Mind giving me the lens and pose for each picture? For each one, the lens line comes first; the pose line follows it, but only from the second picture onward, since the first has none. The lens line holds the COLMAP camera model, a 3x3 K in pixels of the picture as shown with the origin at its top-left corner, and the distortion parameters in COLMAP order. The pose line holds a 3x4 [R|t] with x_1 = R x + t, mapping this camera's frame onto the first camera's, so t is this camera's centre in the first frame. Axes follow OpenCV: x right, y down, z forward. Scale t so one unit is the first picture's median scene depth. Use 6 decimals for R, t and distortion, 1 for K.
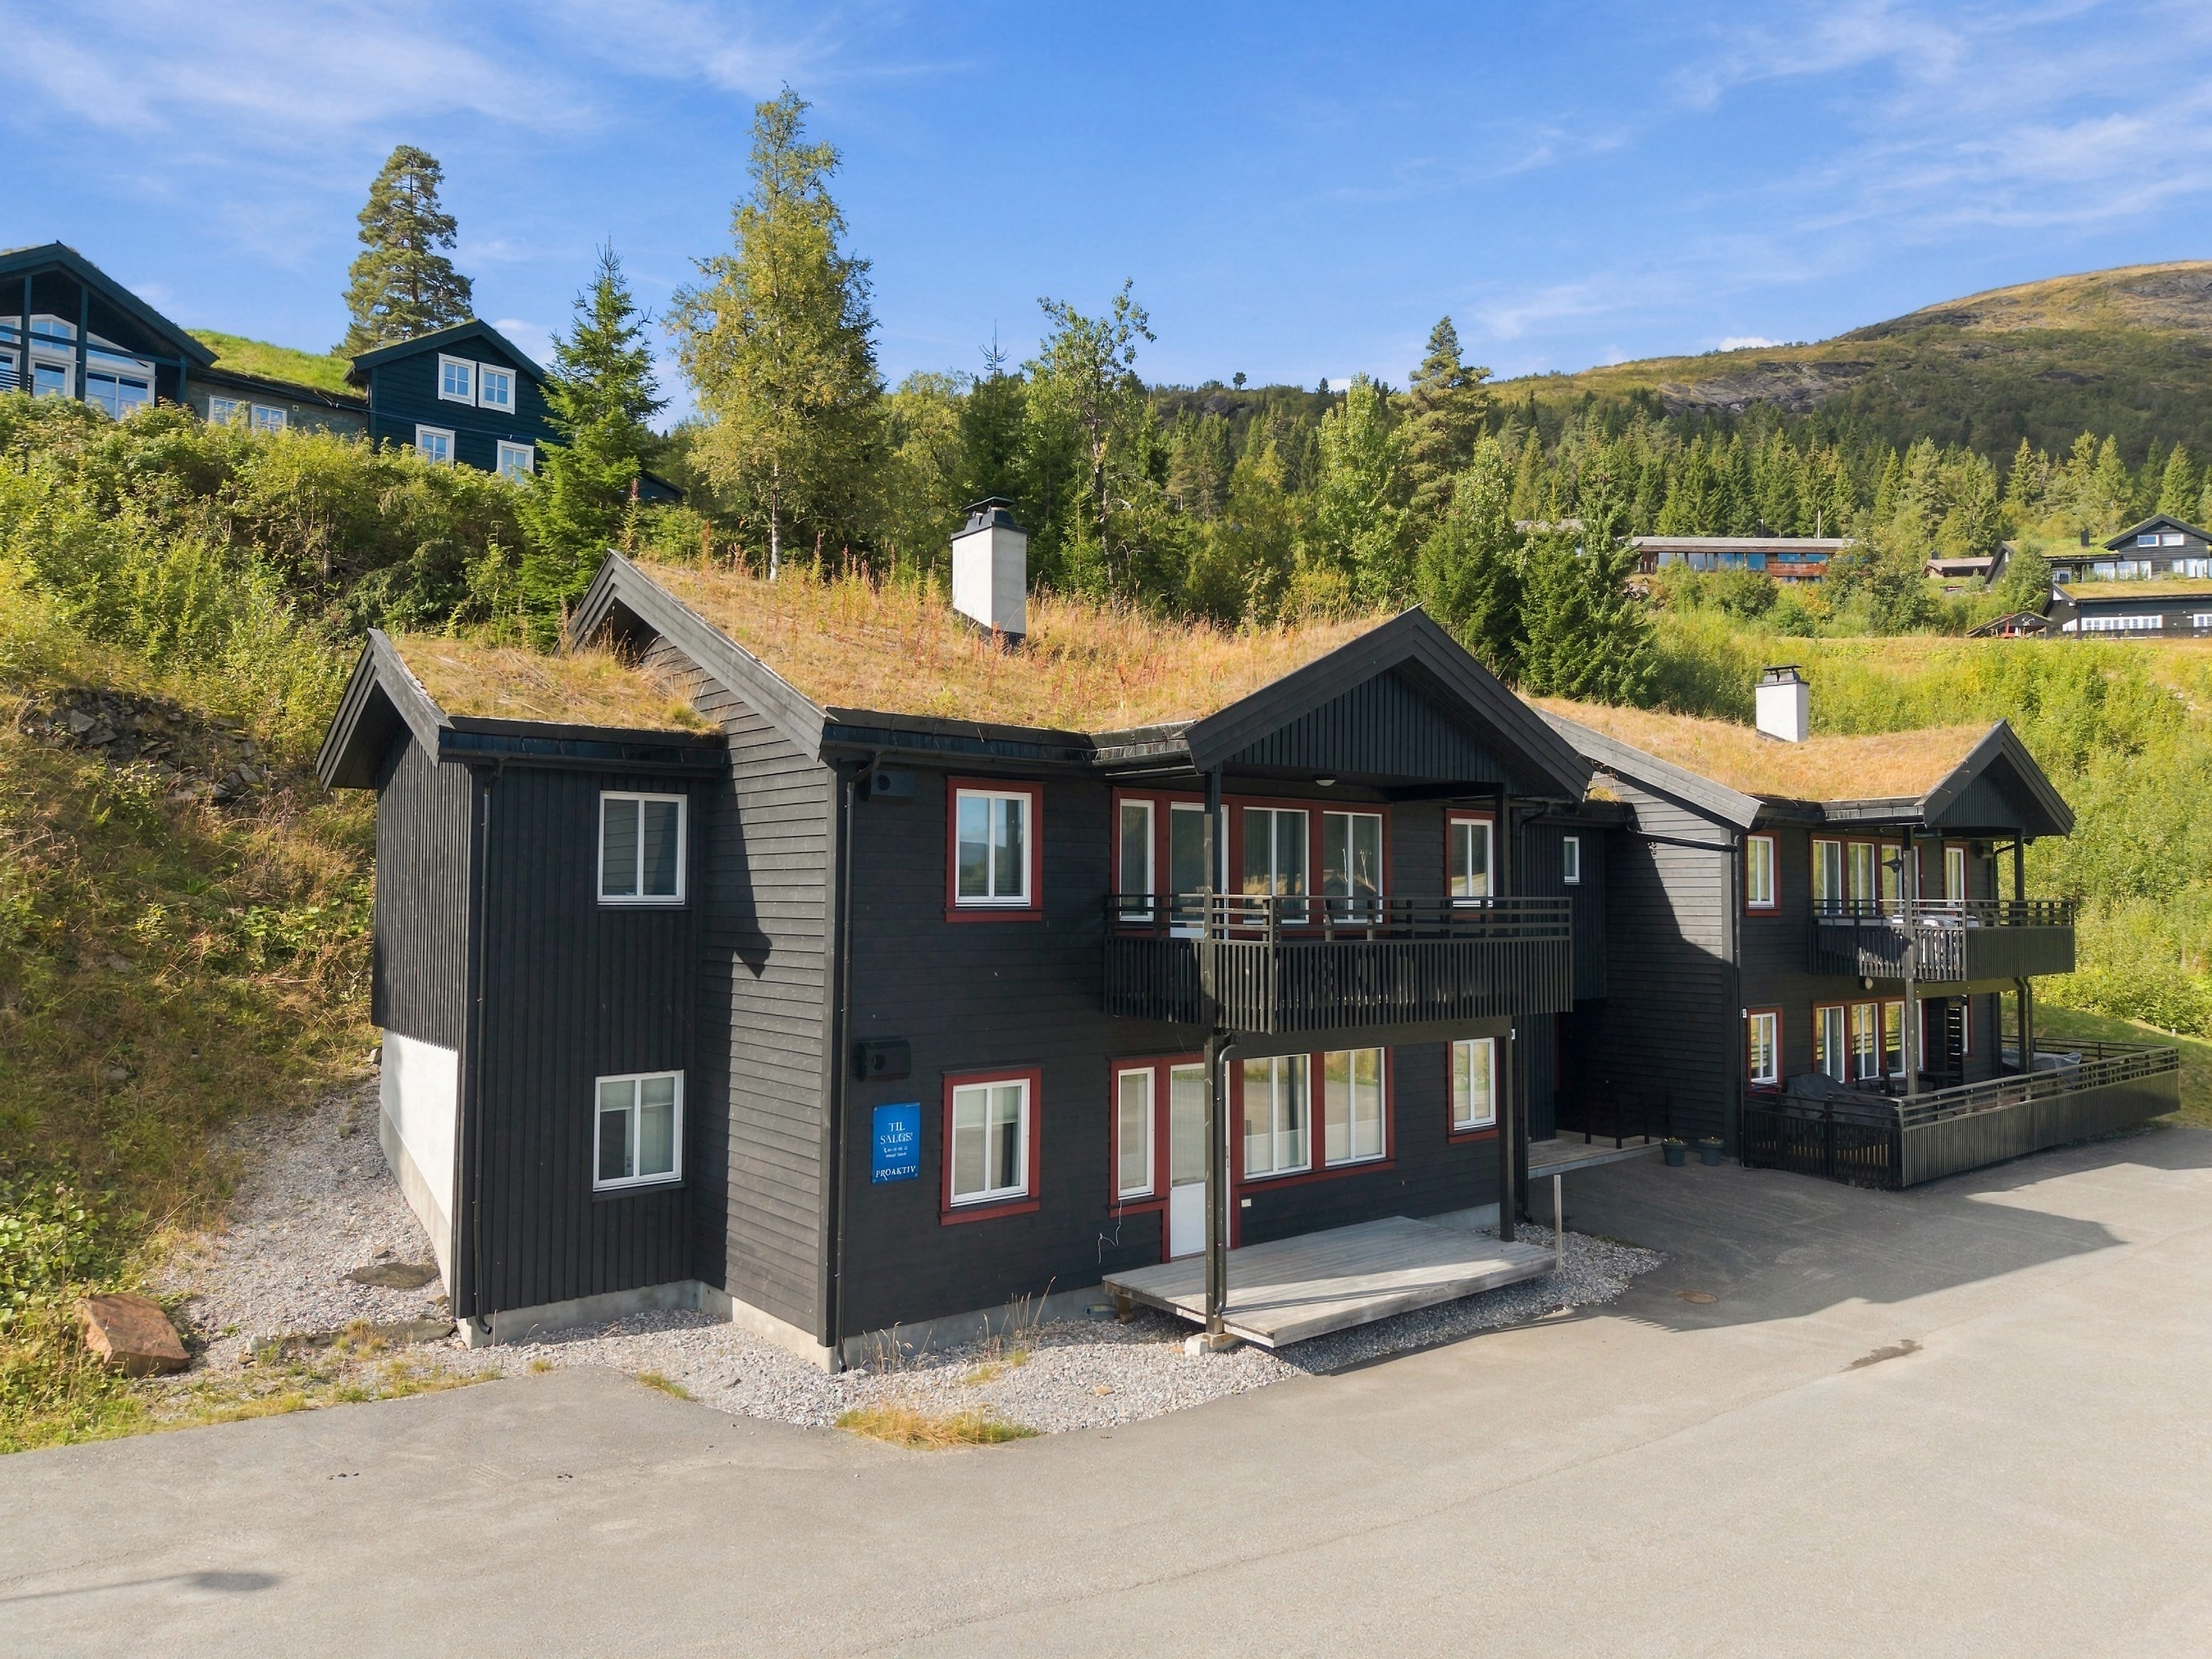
lens RADIAL K [[1477.9, 0, 1097.7], [0, 1477.9, 835.7], [0, 0, 1]] dist [0.006275, -0.004492]
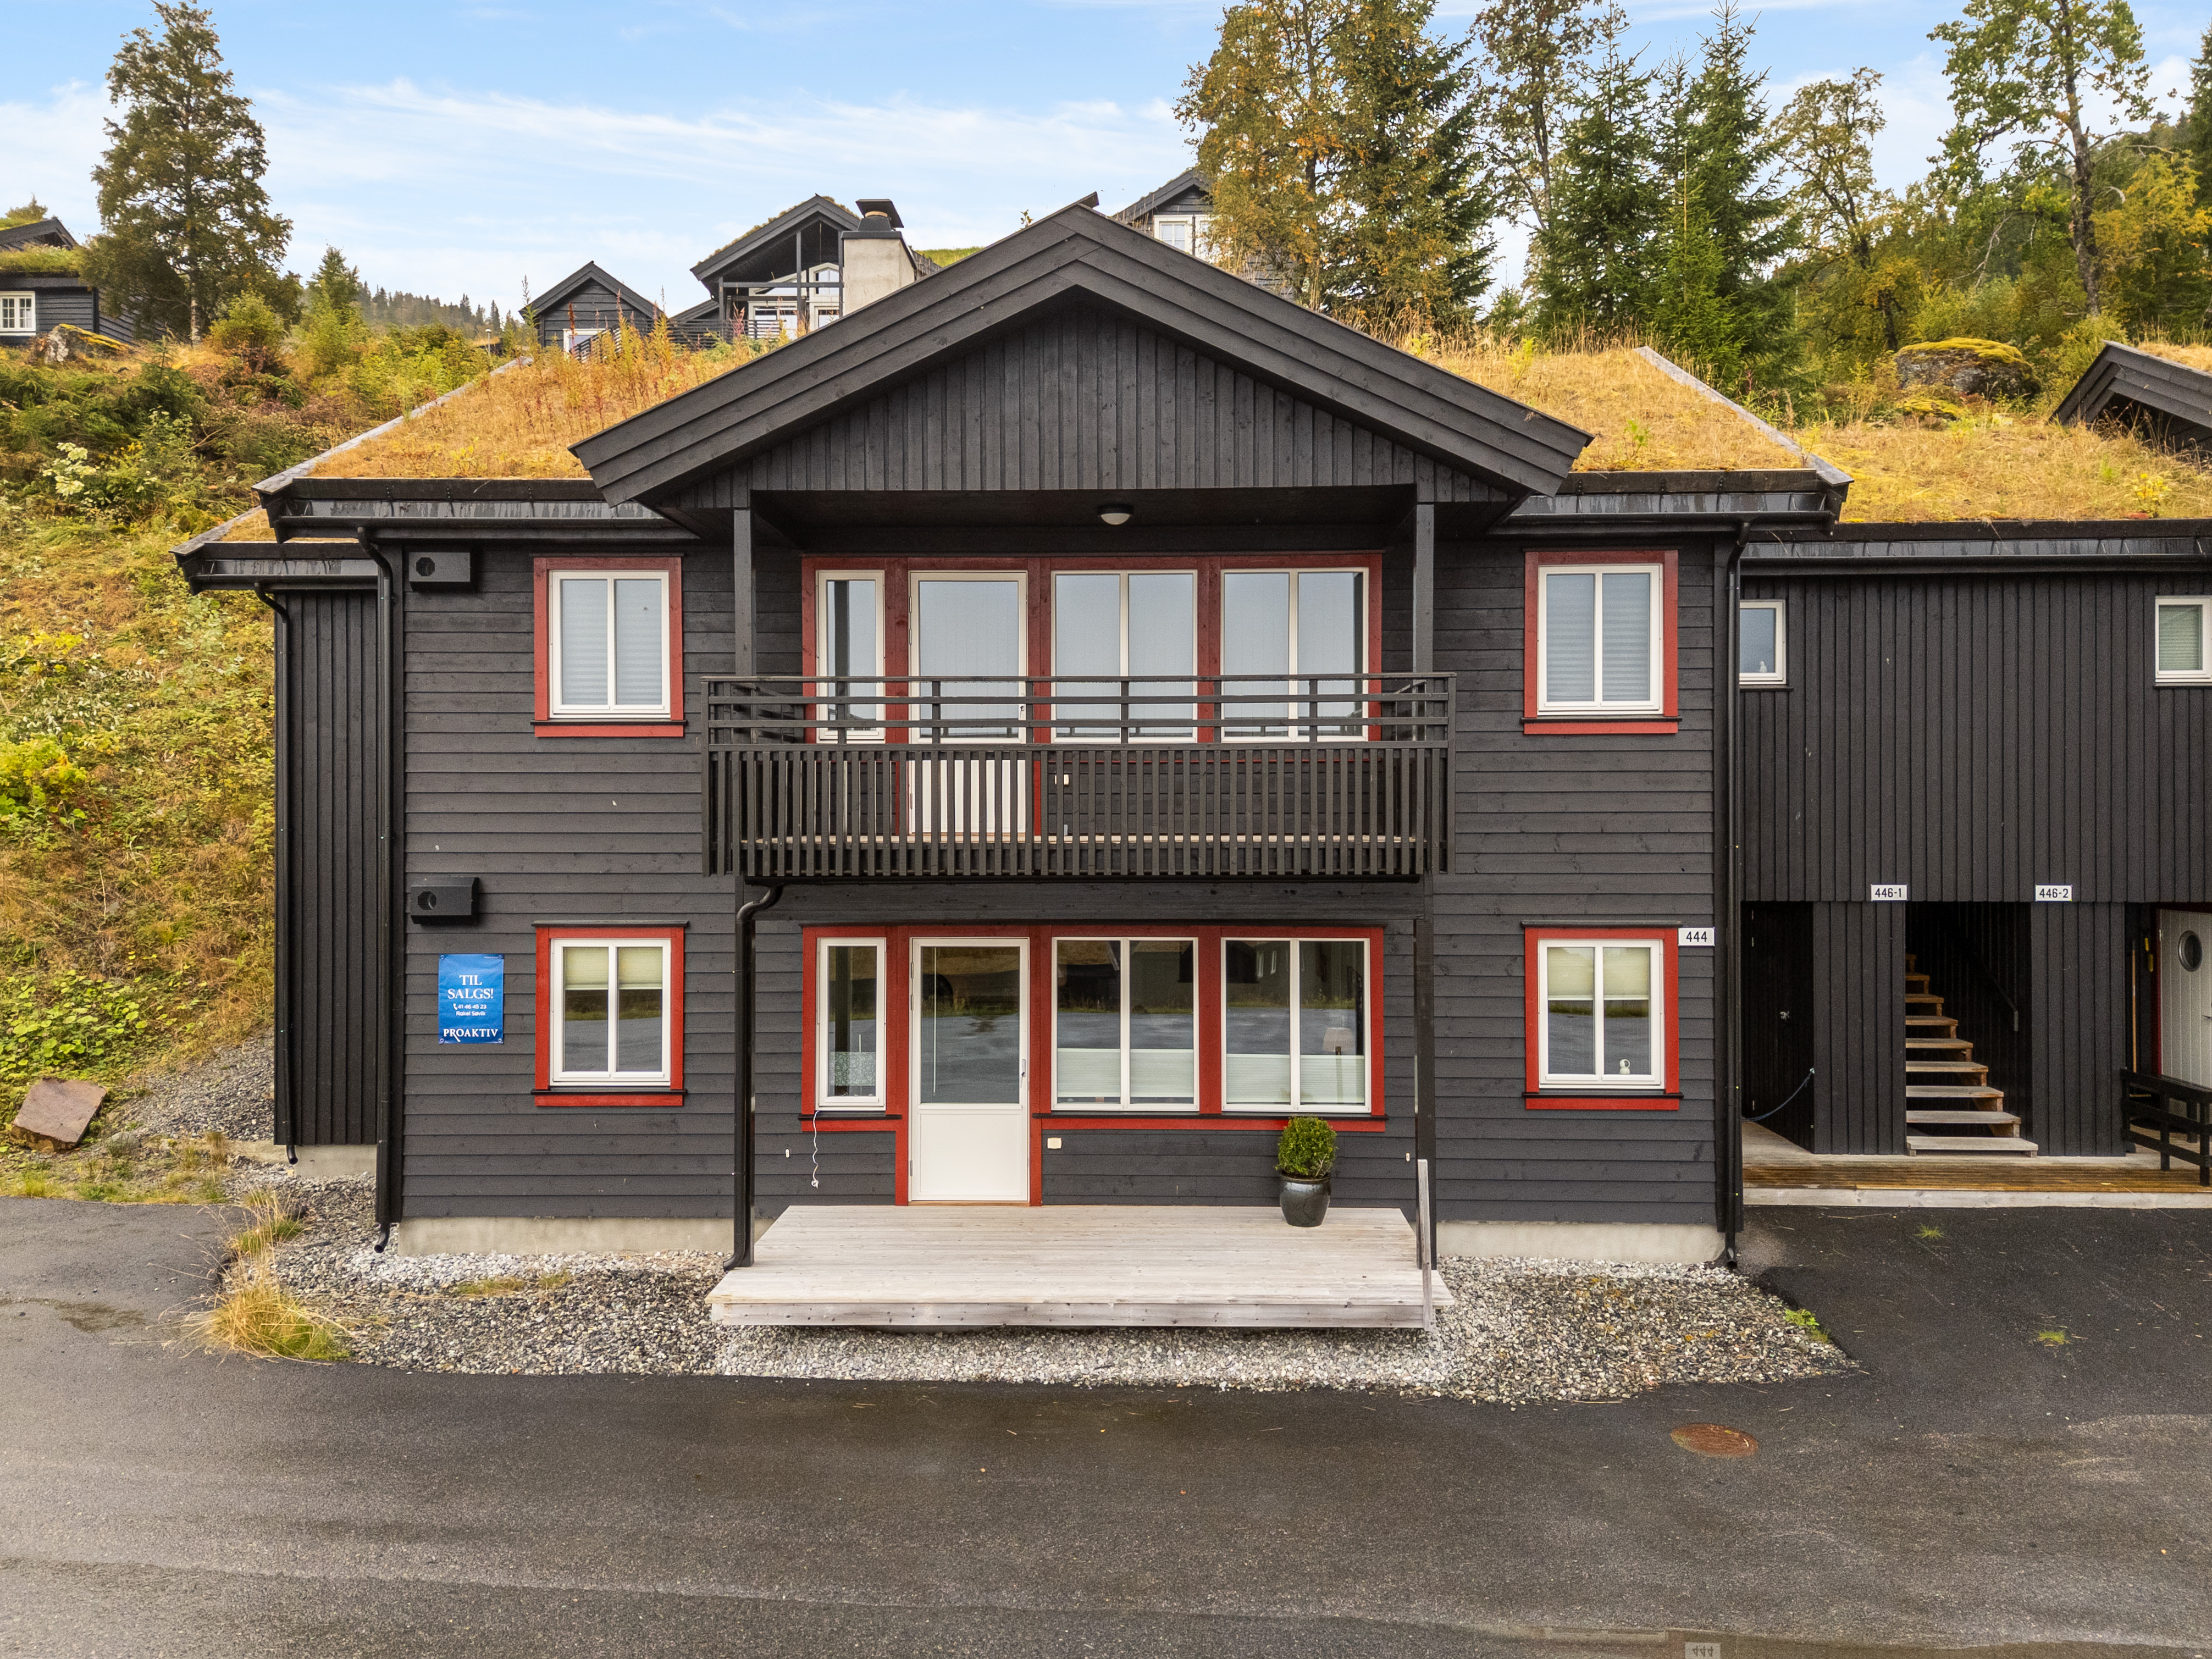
lens RADIAL K [[1630.6, 0, 1106.0], [0, 1630.6, 829.5], [0, 0, 1]] dist [0.081587, -0.078962]
pose [[0.754976, -0.002437, -0.655748, 0.617003], [0.033709, 0.998815, 0.035097, 0.075283], [0.654885, -0.048602, 0.754164, 0.442614]]
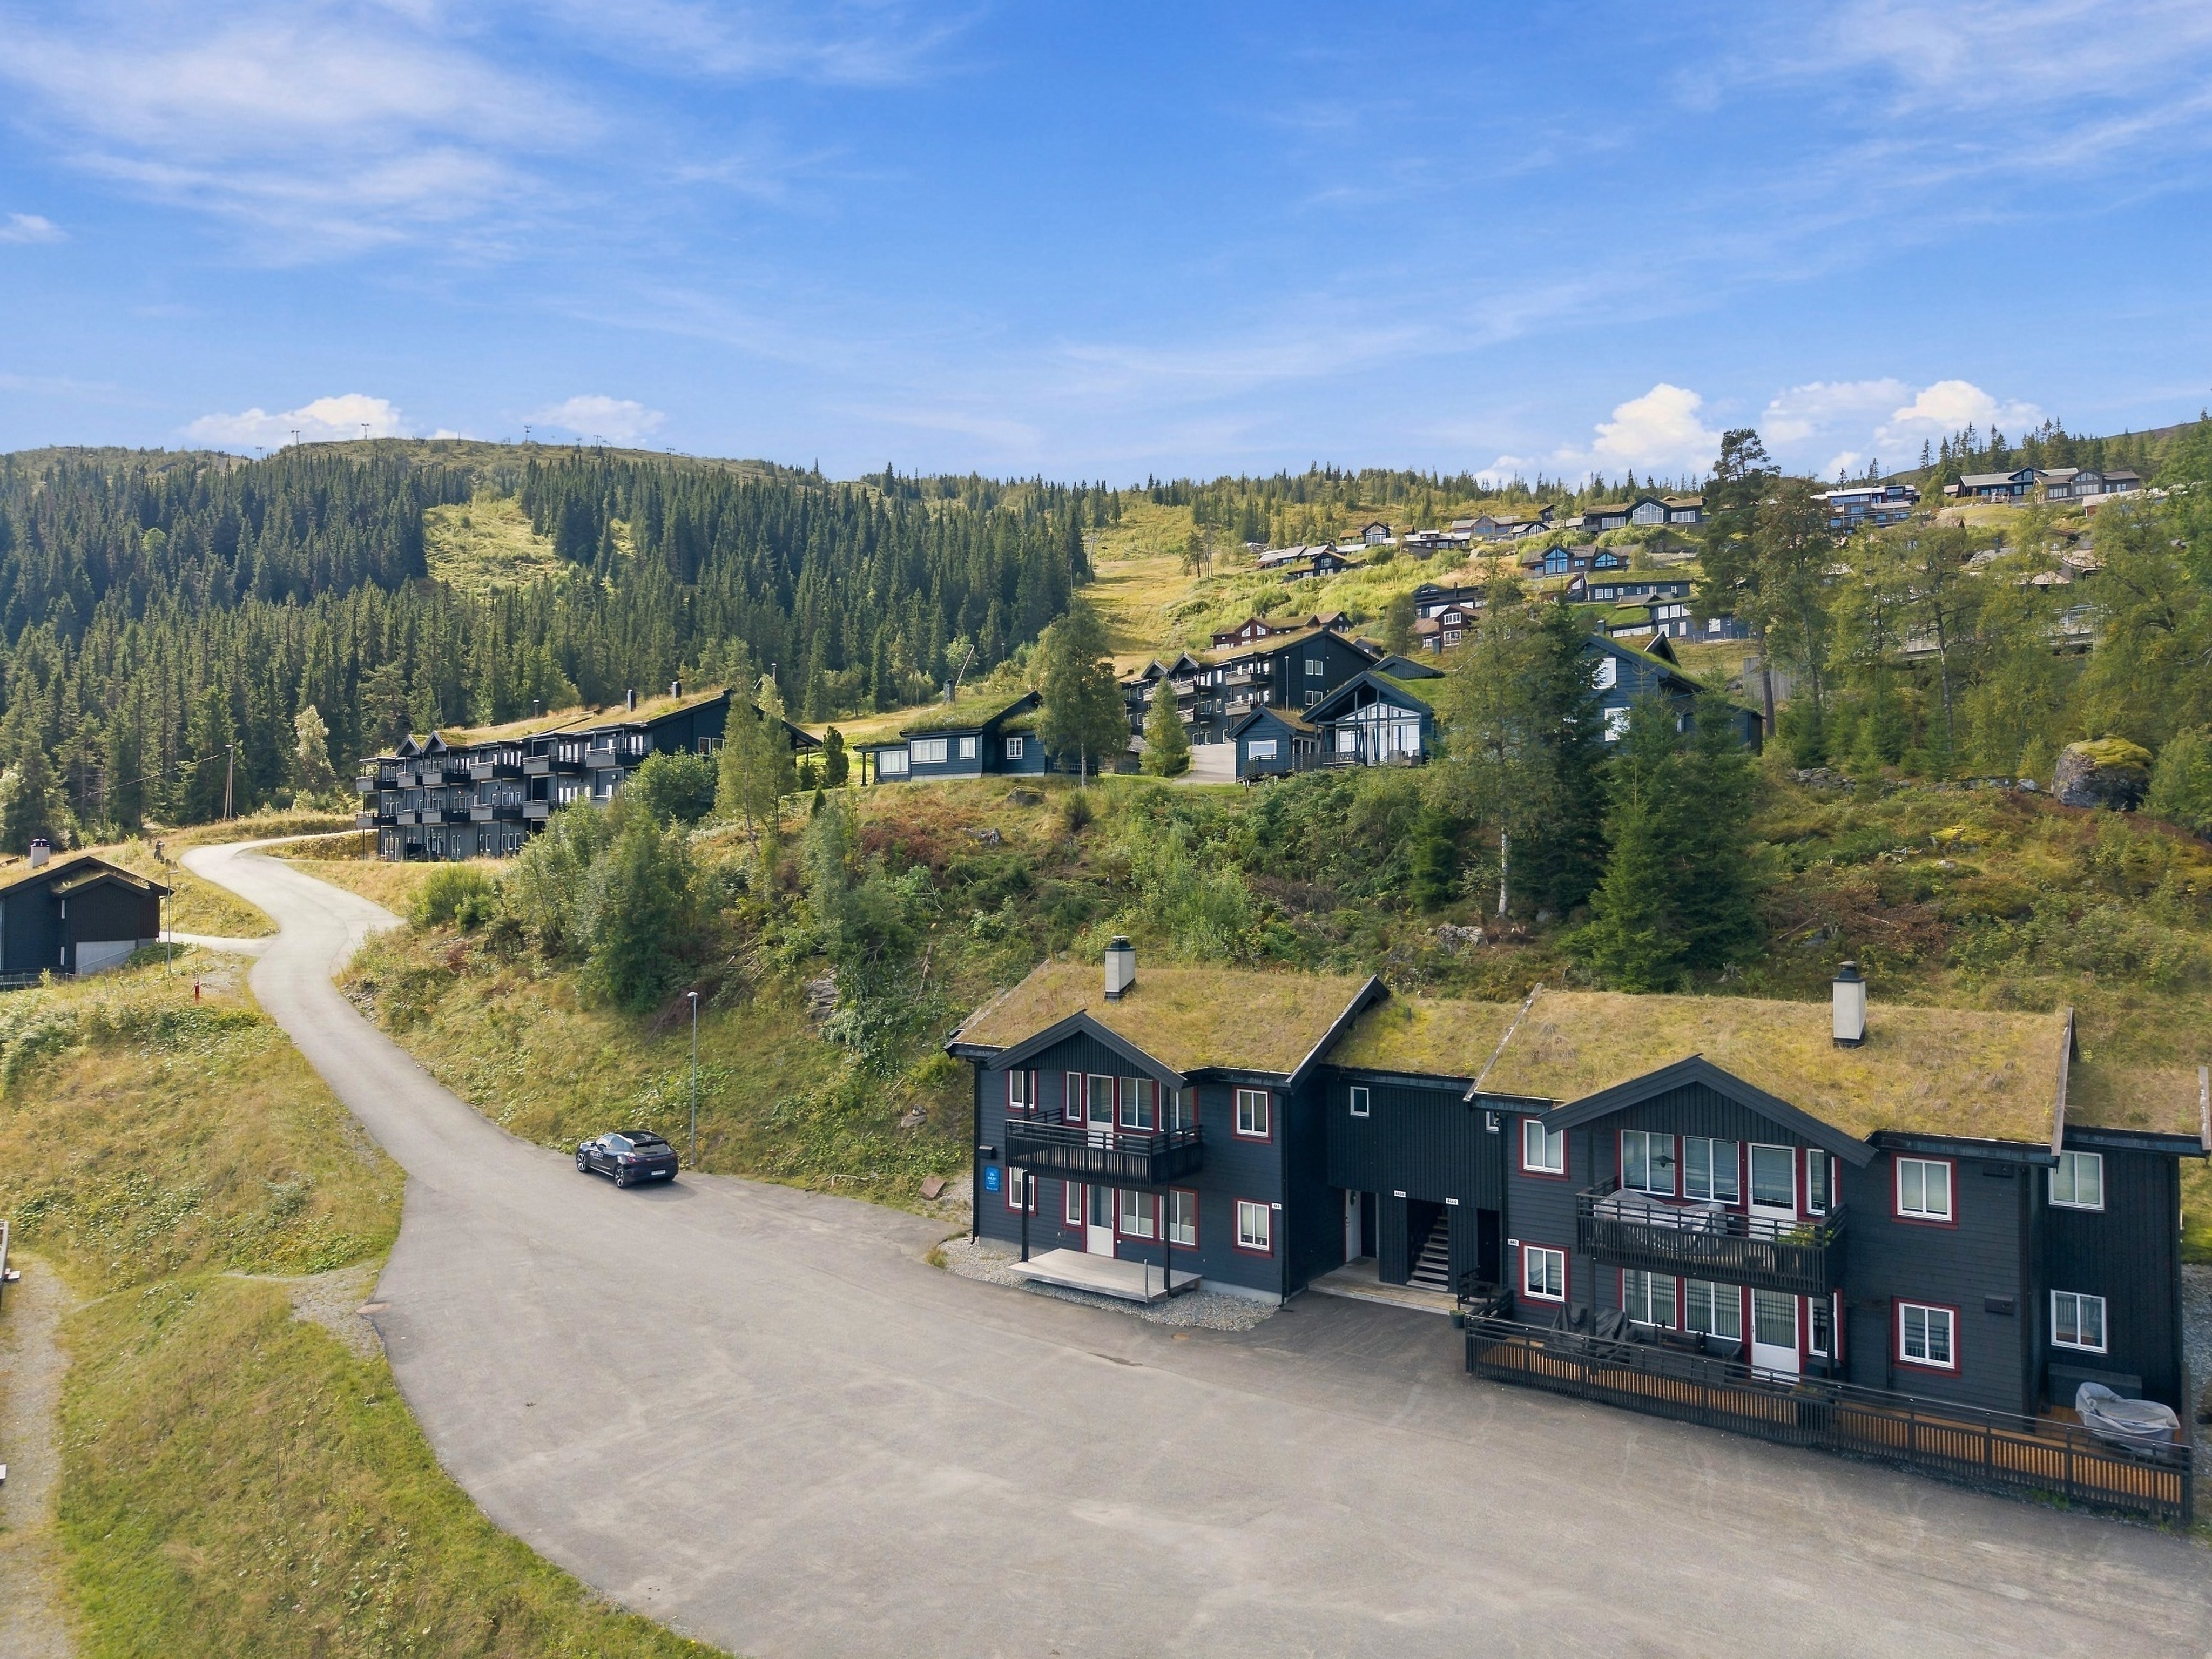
lens RADIAL K [[1477.9, 0, 1097.7], [0, 1477.9, 835.7], [0, 0, 1]] dist [0.006275, -0.004492]
pose [[0.255783, -0.028130, -0.966325, 2.456450], [0.039904, 0.999032, -0.018520, -0.375010], [0.965910, -0.033823, 0.256658, 0.359041]]
